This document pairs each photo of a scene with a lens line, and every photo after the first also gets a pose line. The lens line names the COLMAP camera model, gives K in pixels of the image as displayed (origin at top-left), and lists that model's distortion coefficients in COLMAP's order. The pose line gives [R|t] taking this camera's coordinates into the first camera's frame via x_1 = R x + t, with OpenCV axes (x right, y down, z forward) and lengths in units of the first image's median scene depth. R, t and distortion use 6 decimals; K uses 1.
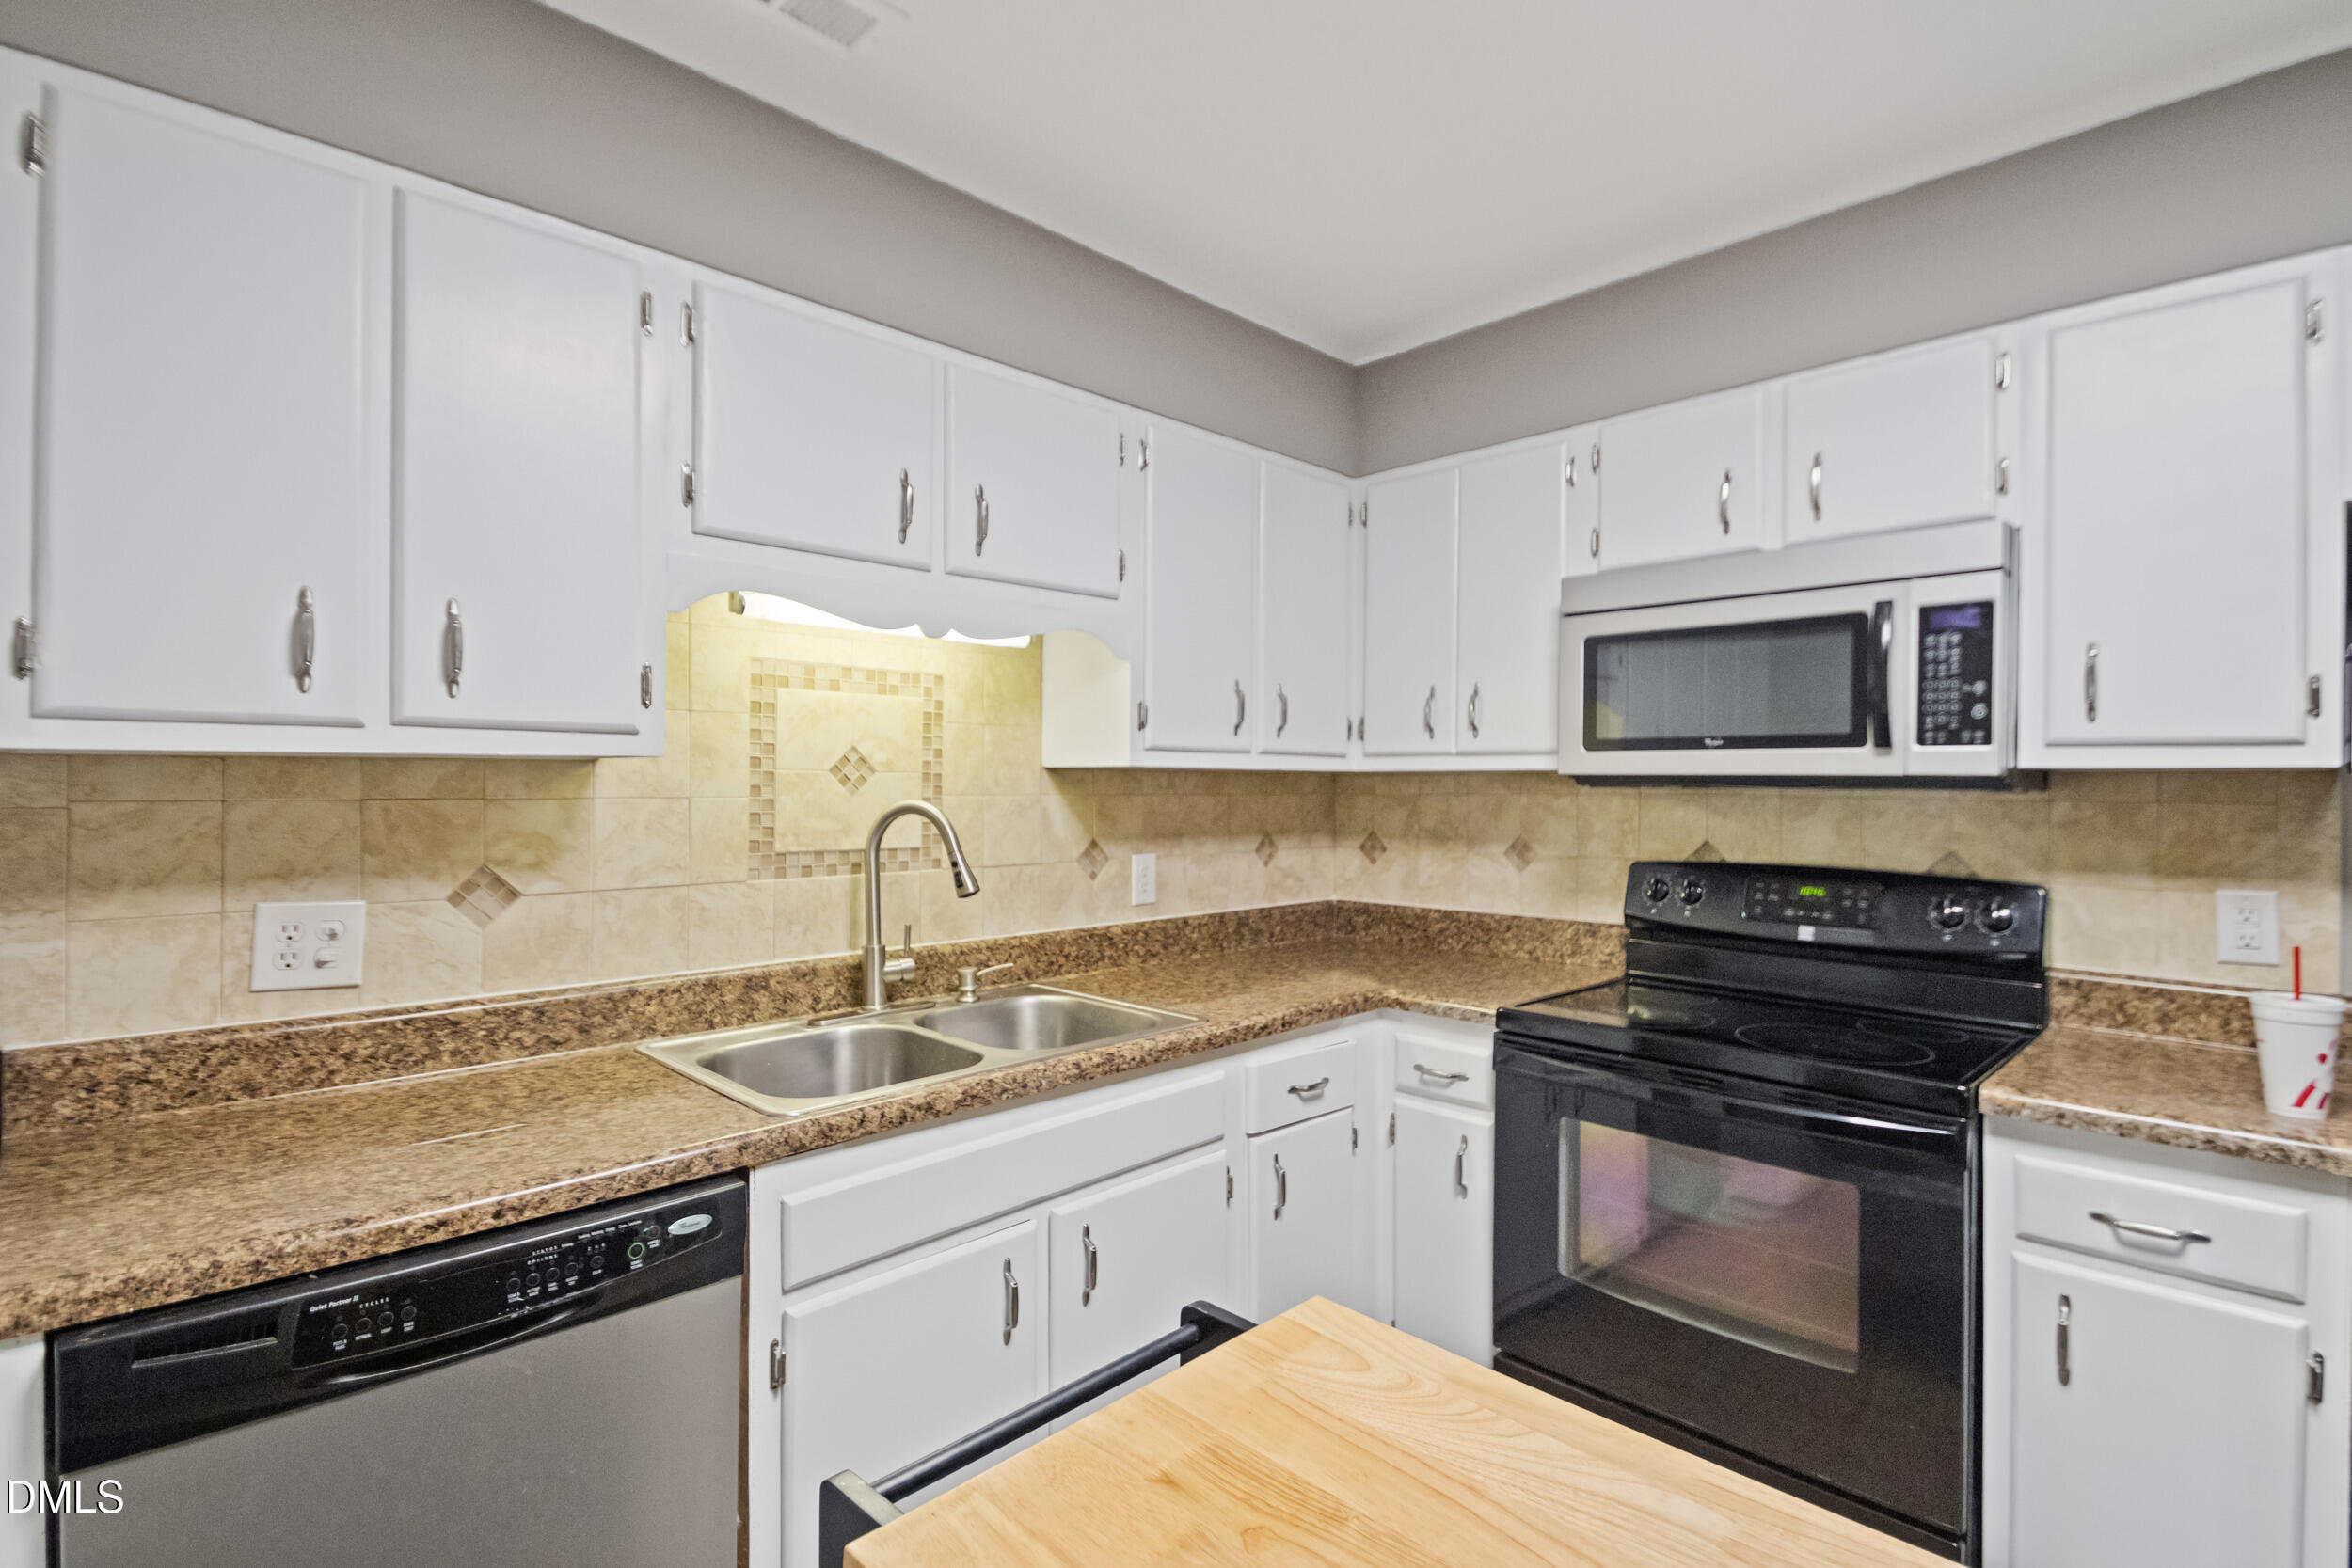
lens RADIAL K [[1121.9, 0, 1199.2], [0, 1121.9, 789.6], [0, 0, 1]] dist [0.013955, -0.000949]
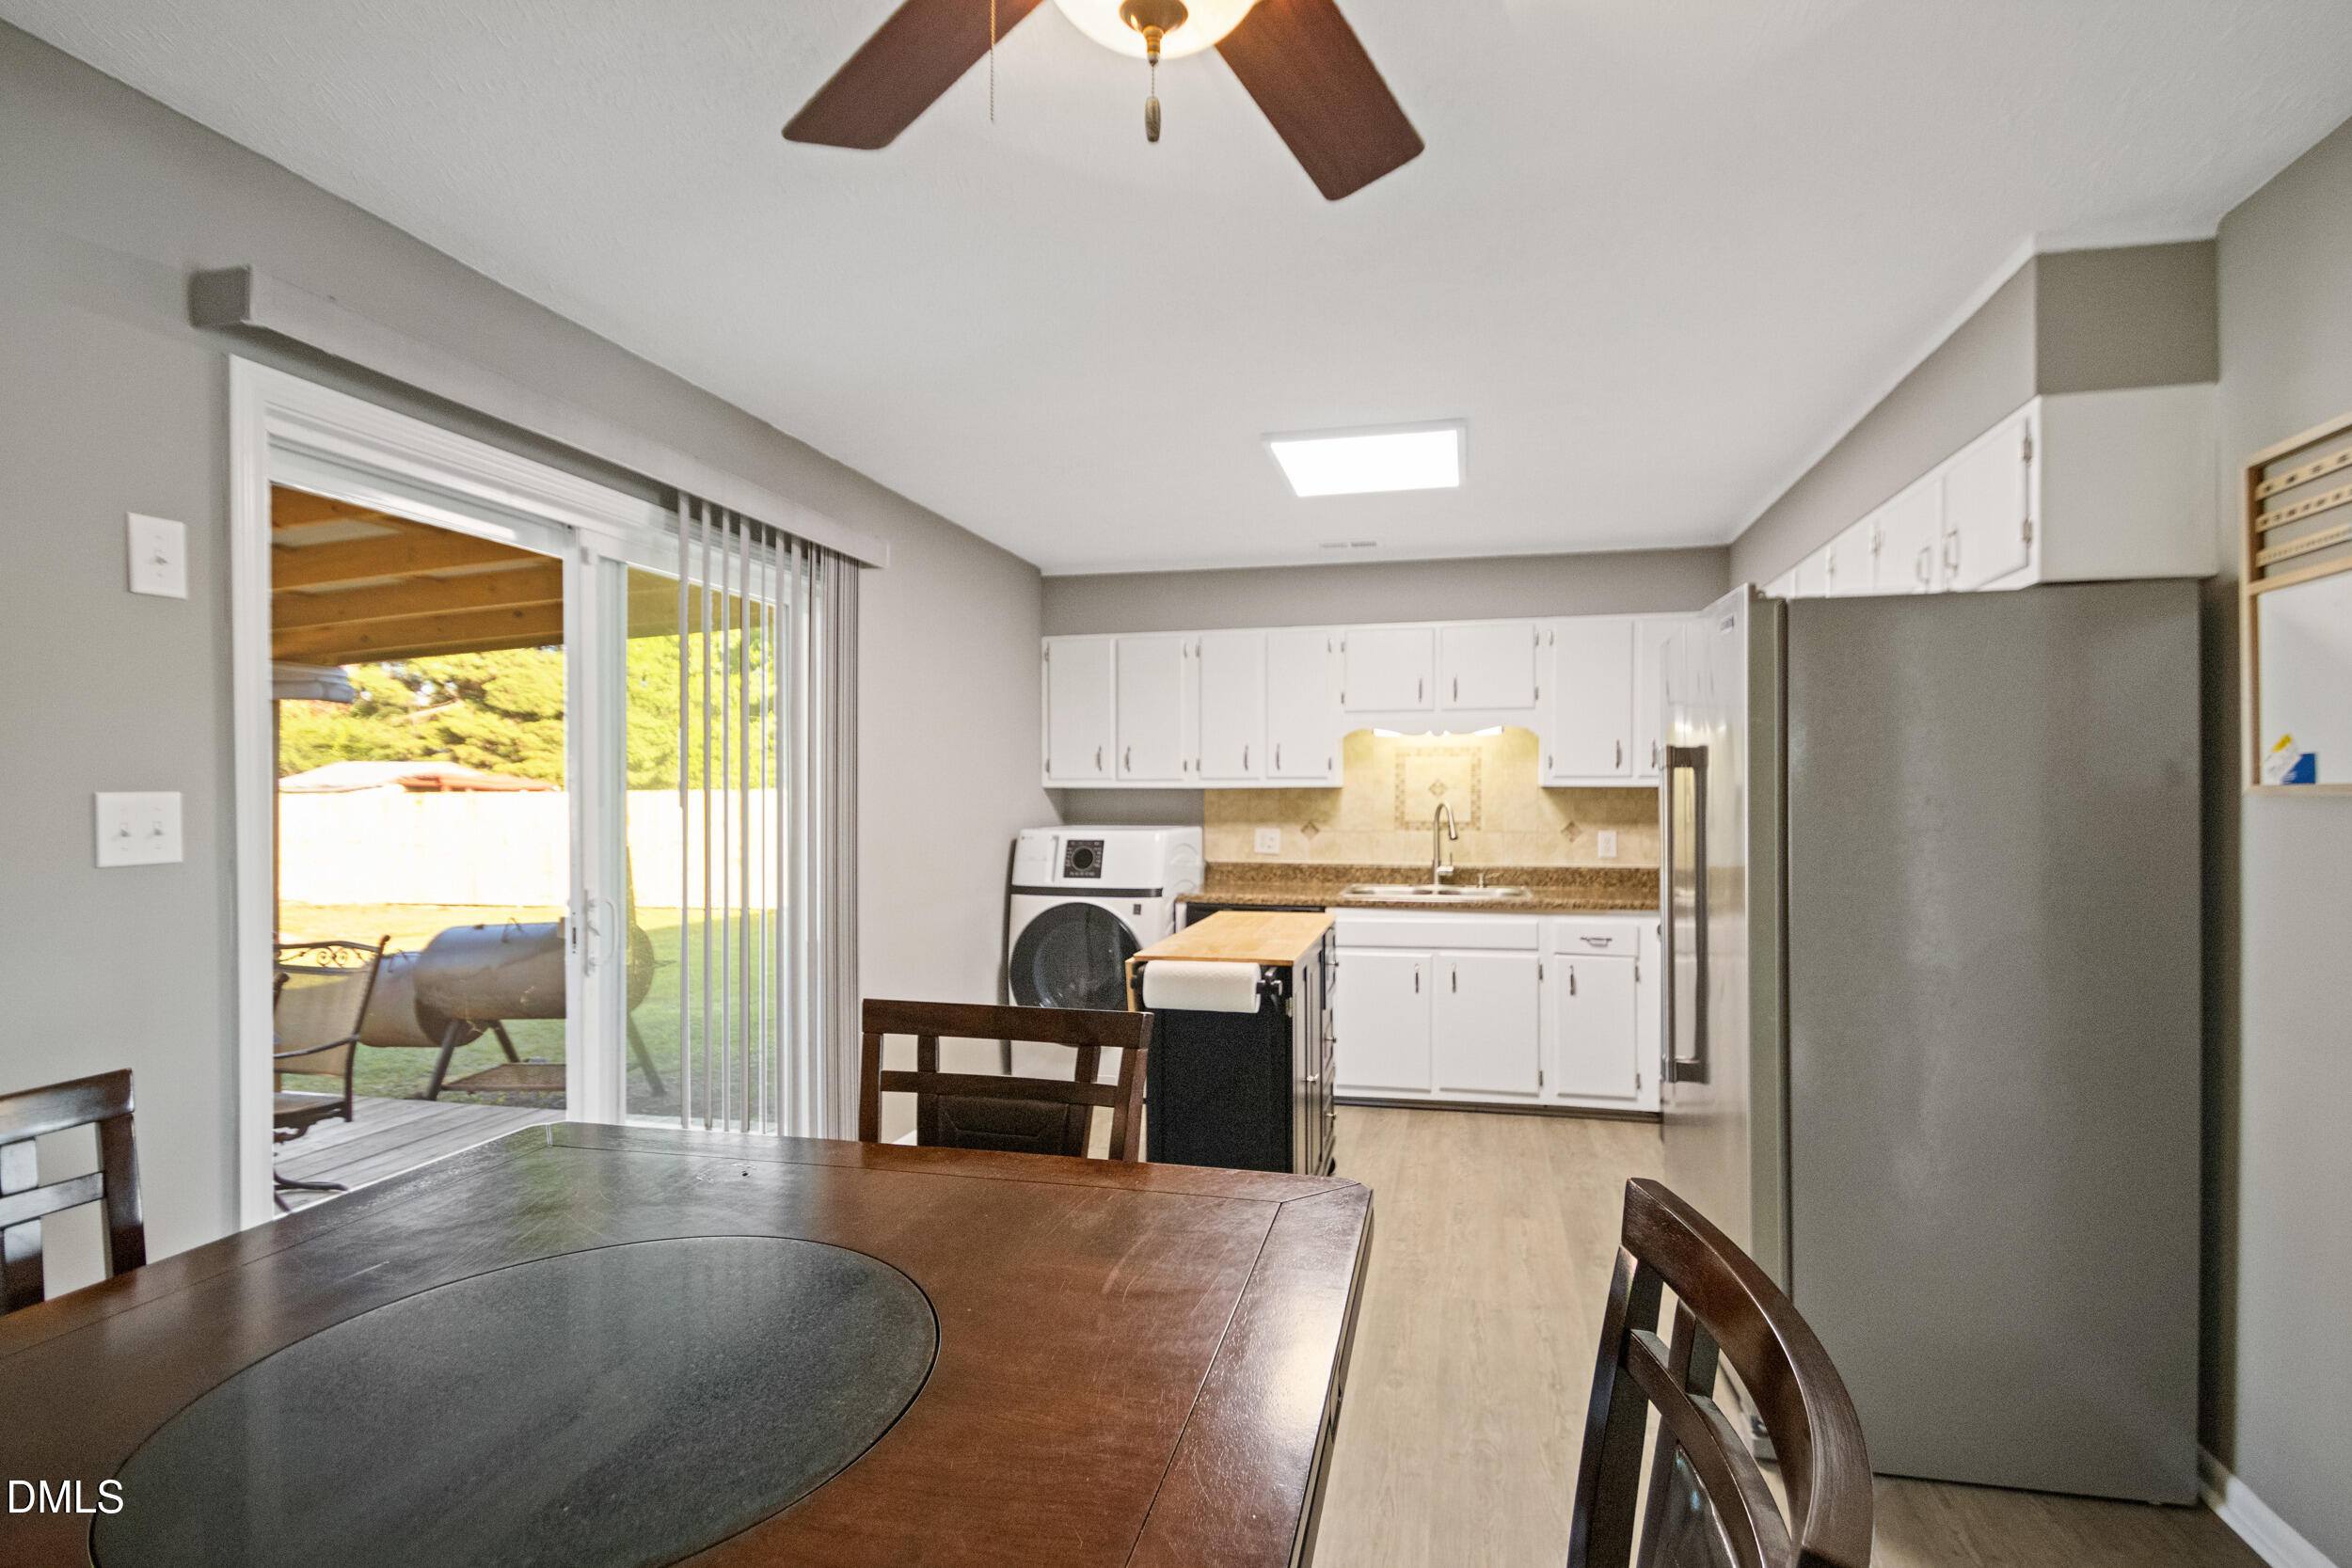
lens RADIAL K [[1111.2, 0, 1201.2], [0, 1111.2, 777.2], [0, 0, 1]] dist [0.038953, -0.026591]
pose [[0.525083, -0.016862, -0.850884, 1.549355], [-0.001719, 0.999781, -0.020873, 0.008804], [0.851049, 0.012422, 0.524939, -0.743239]]
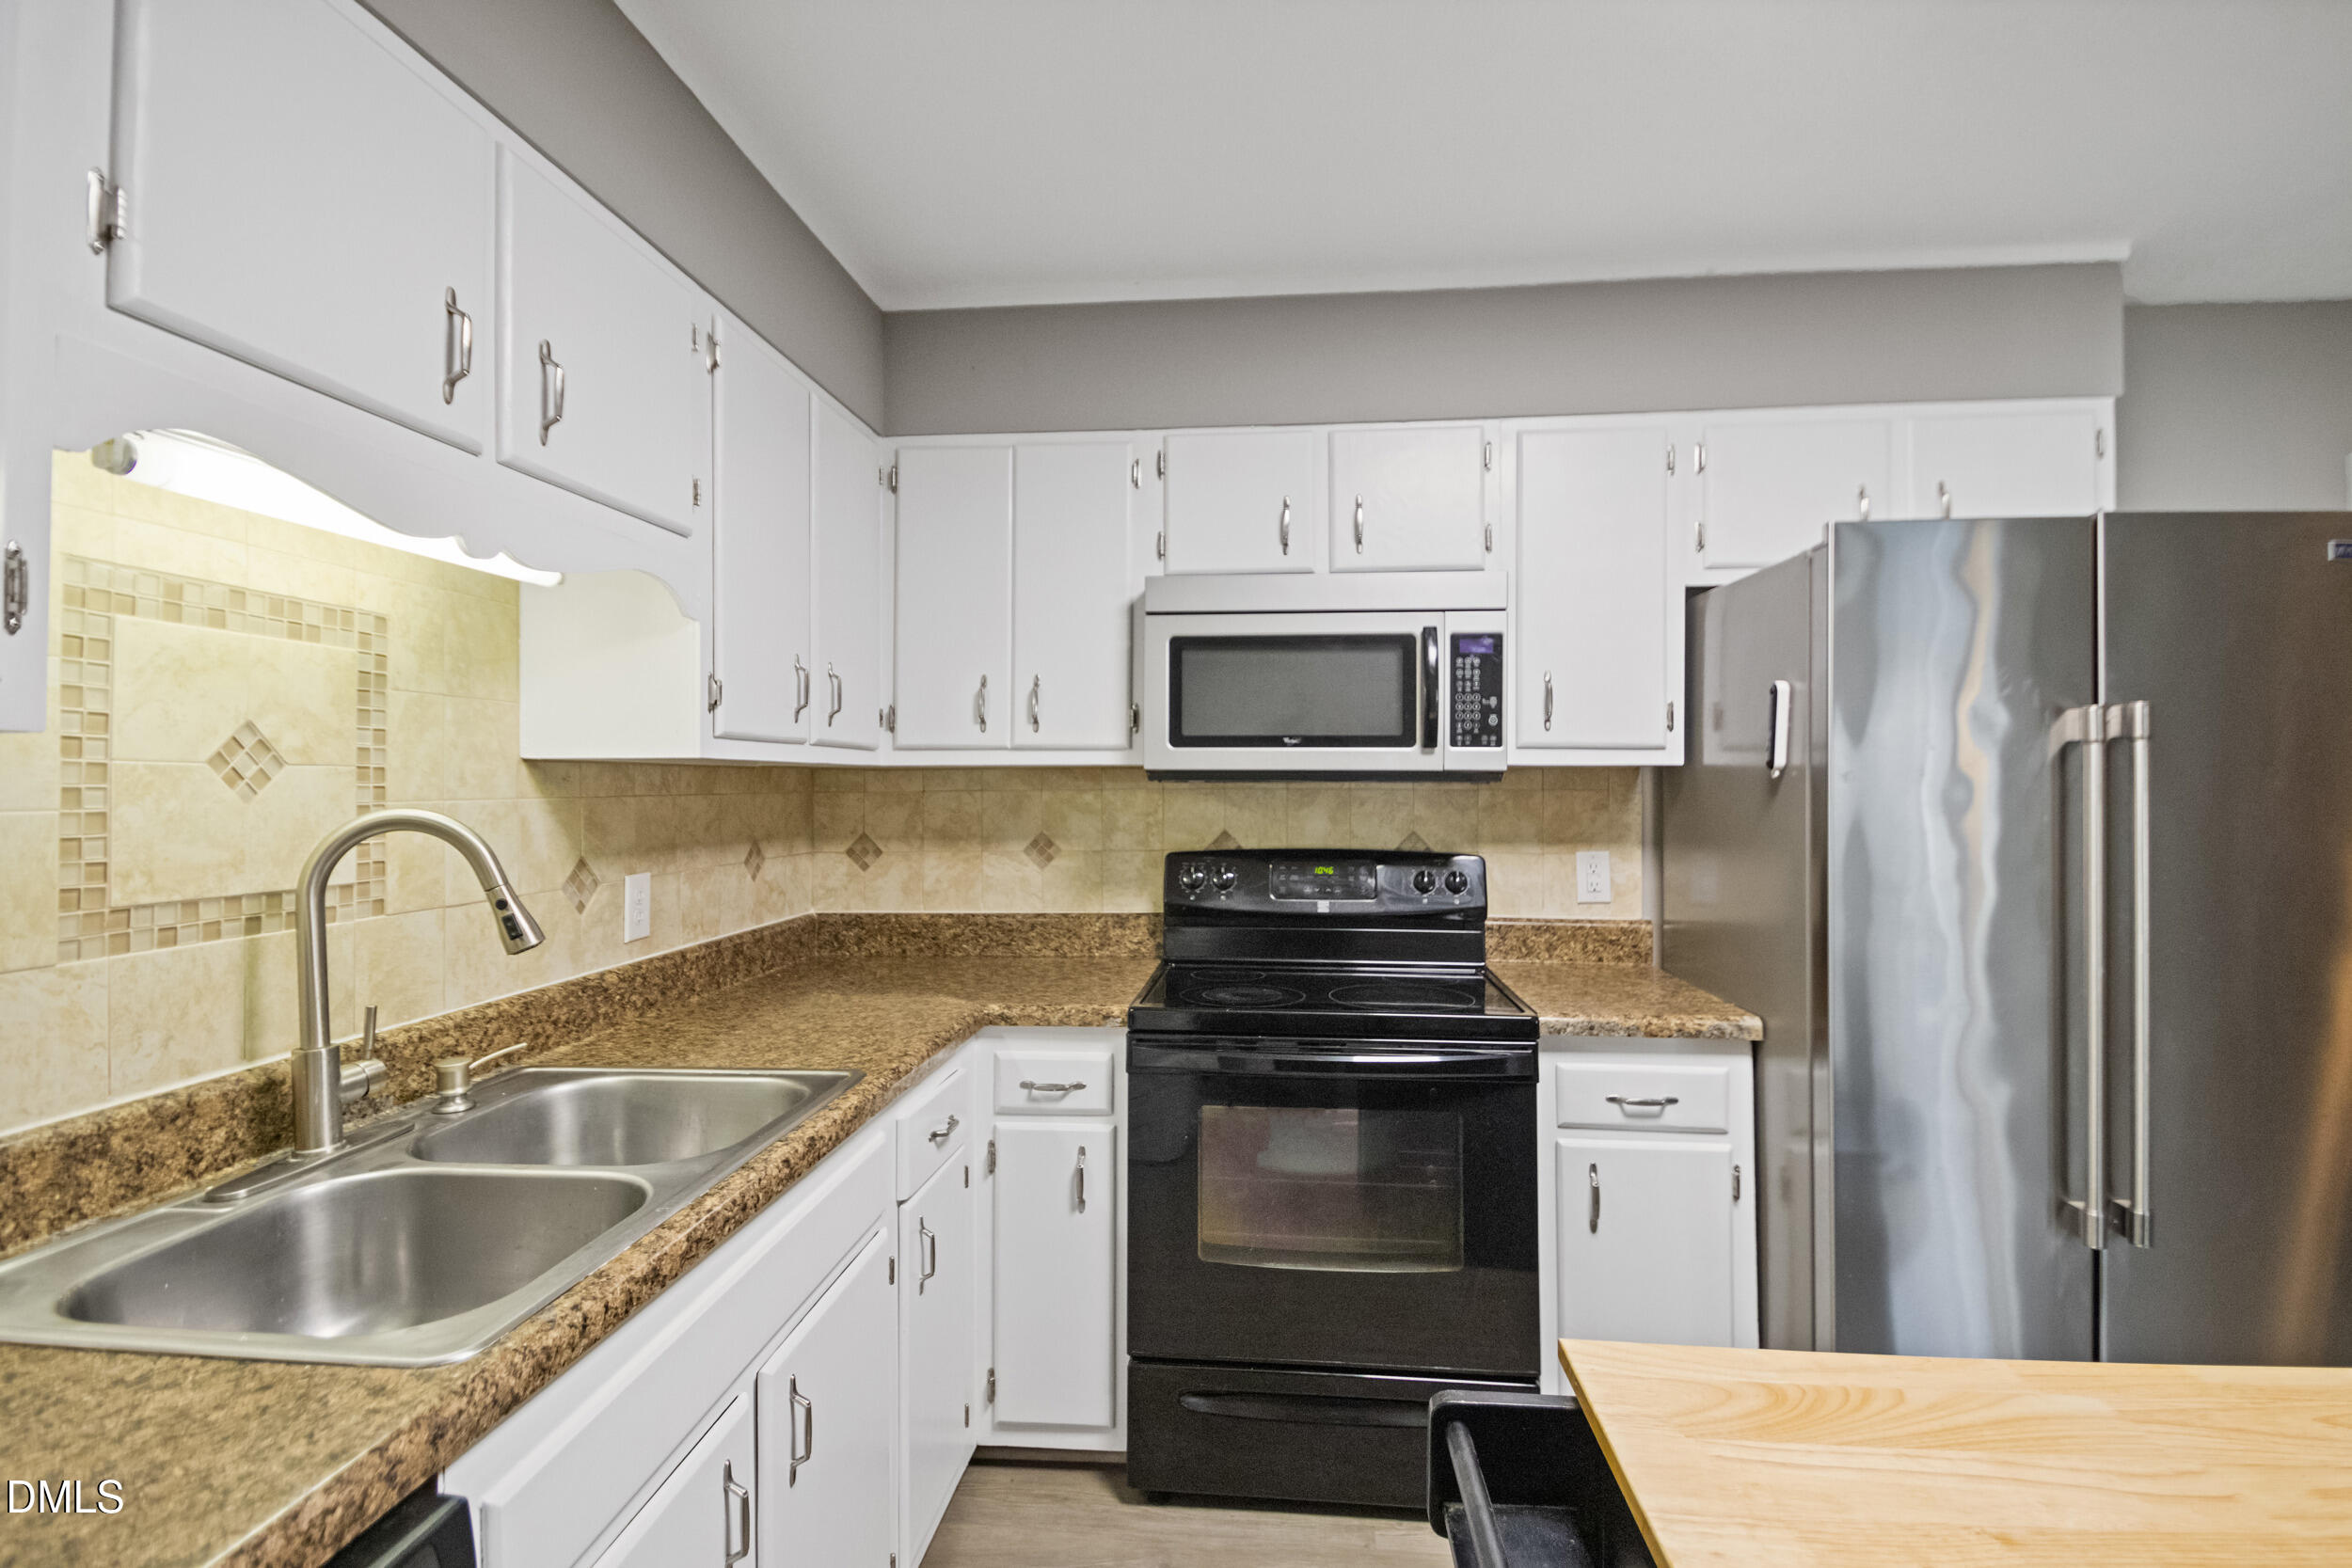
lens RADIAL K [[1111.2, 0, 1201.2], [0, 1111.2, 777.2], [0, 0, 1]] dist [0.038953, -0.026591]
pose [[0.763805, -0.003316, 0.645438, -0.321188], [0.008265, 0.999955, -0.004645, -0.001833], [-0.645394, 0.008882, 0.763799, 0.220974]]
